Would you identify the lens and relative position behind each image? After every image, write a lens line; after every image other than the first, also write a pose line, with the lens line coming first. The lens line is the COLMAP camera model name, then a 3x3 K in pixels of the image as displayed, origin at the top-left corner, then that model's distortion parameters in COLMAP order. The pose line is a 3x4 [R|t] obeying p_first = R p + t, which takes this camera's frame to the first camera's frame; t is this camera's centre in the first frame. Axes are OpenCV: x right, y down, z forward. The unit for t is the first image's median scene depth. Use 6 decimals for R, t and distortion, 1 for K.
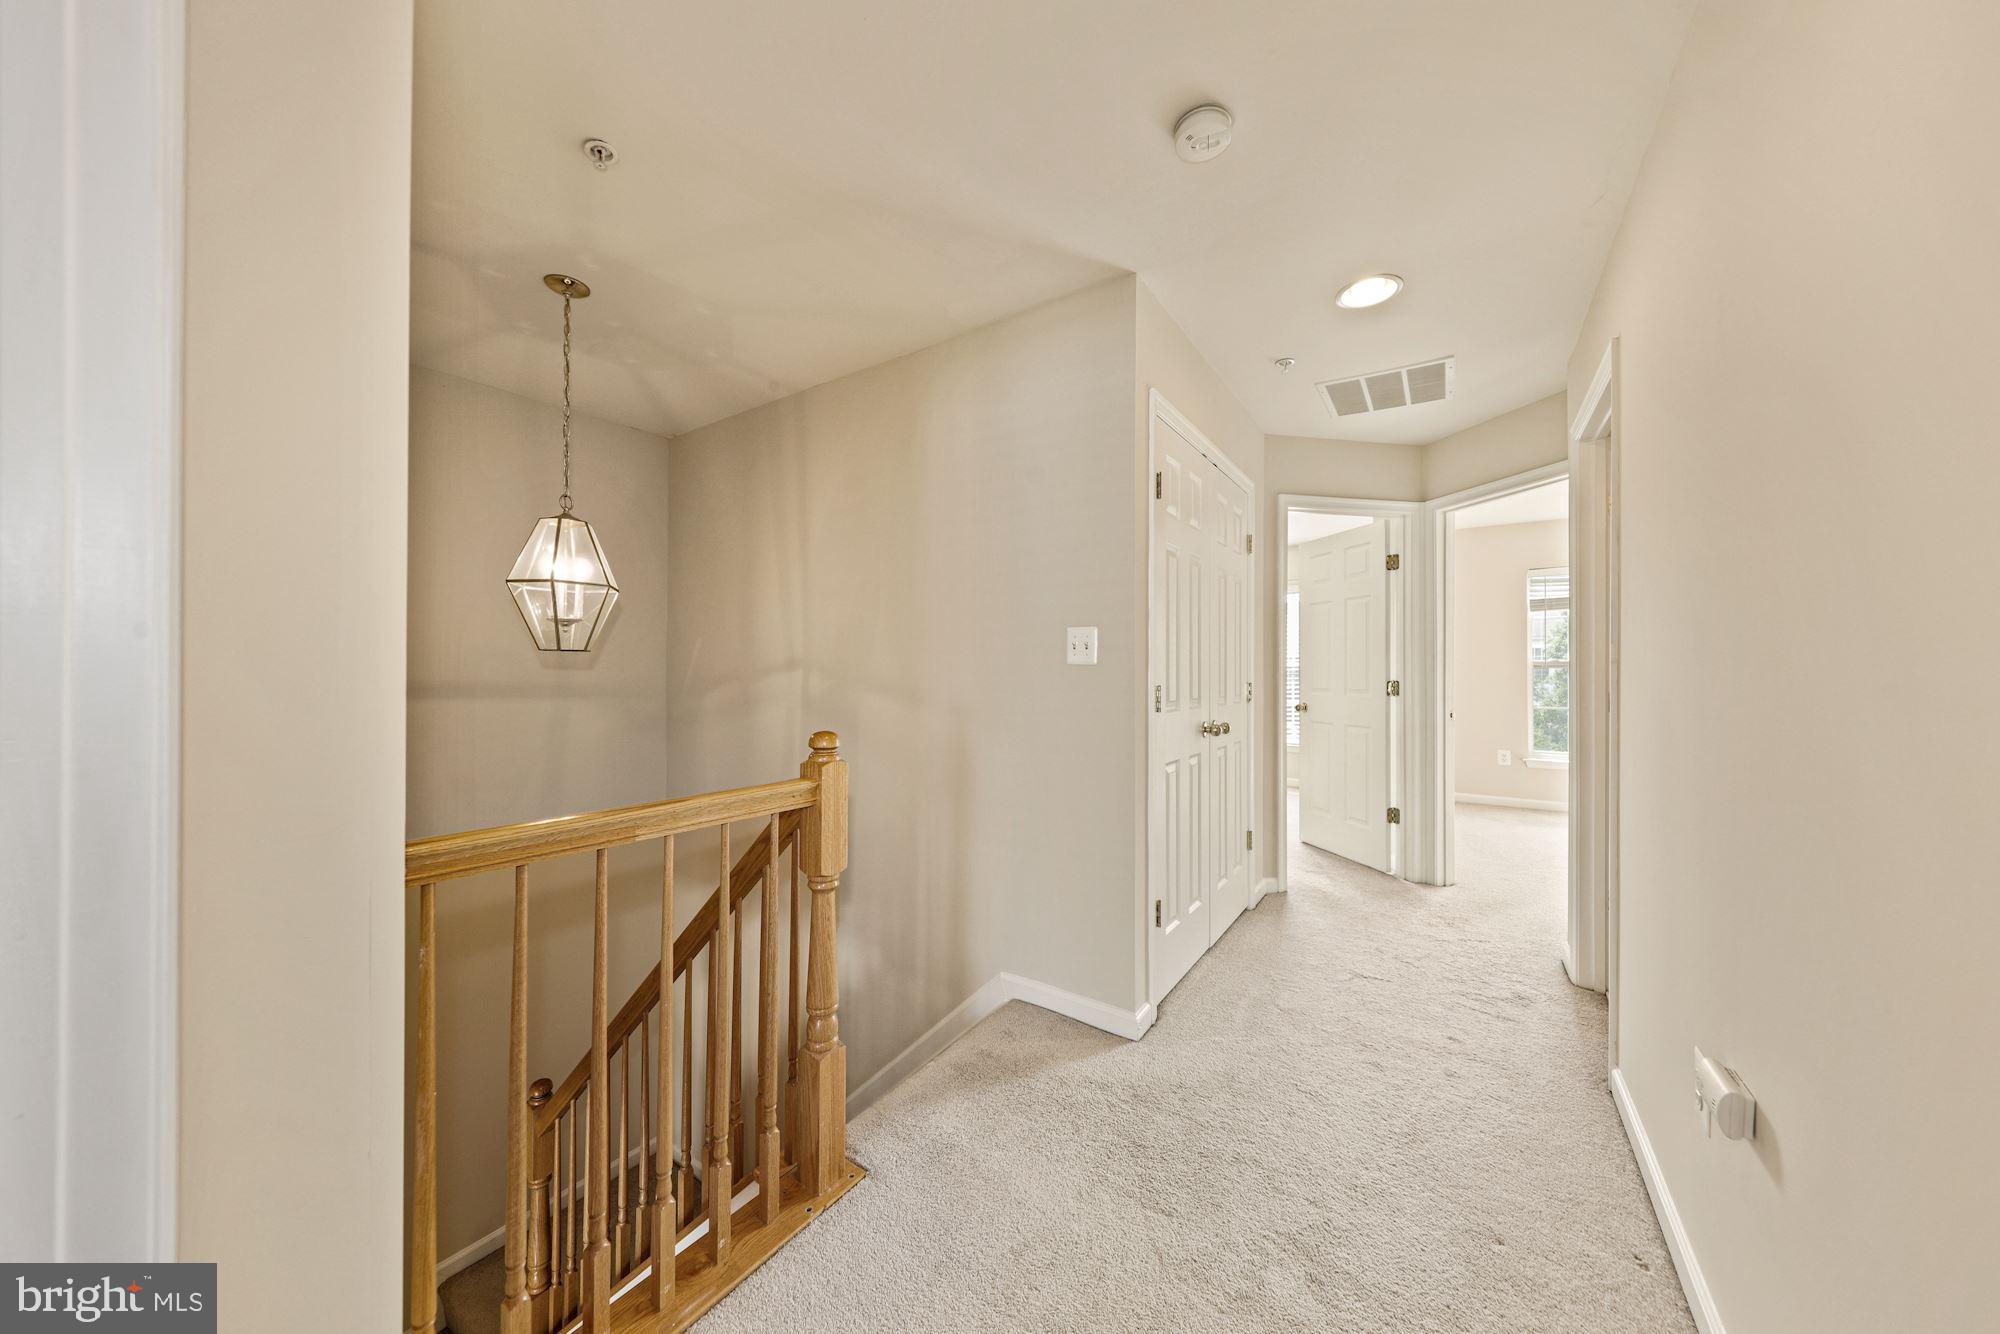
lens RADIAL K [[648.1, 0, 1000.0], [0, 648.1, 667.0], [0, 0, 1]] dist [0.001226, -0.003911]
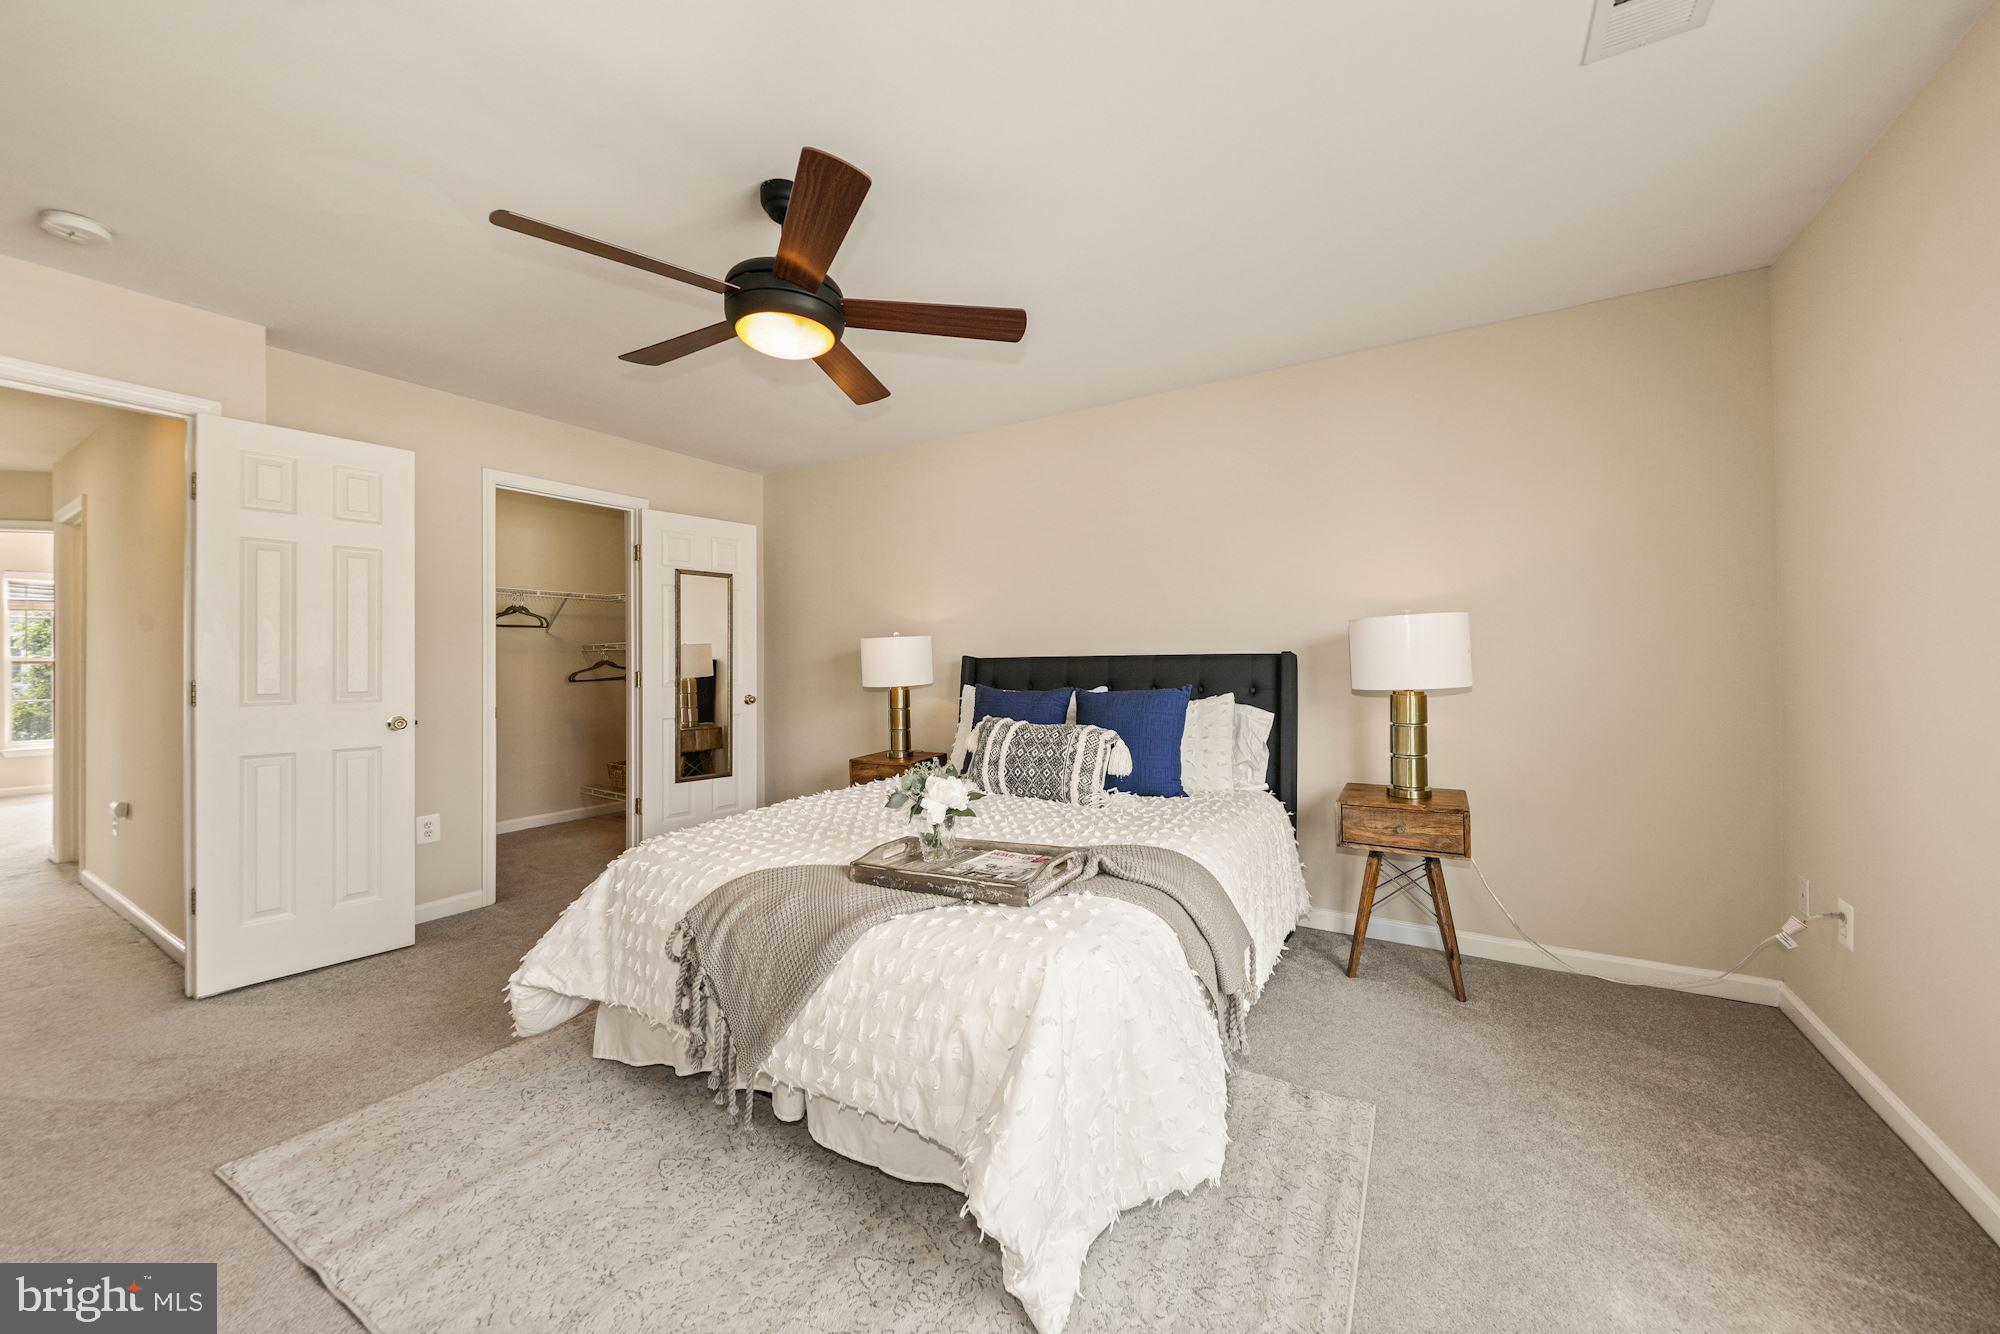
lens RADIAL K [[714.7, 0, 1010.0], [0, 714.7, 654.7], [0, 0, 1]] dist [0.001309, 0.000106]
pose [[-0.078254, 0.005646, 0.996918, -0.463288], [0.002816, 0.999981, -0.005442, -0.002665], [-0.996930, 0.002381, -0.078268, -0.523407]]
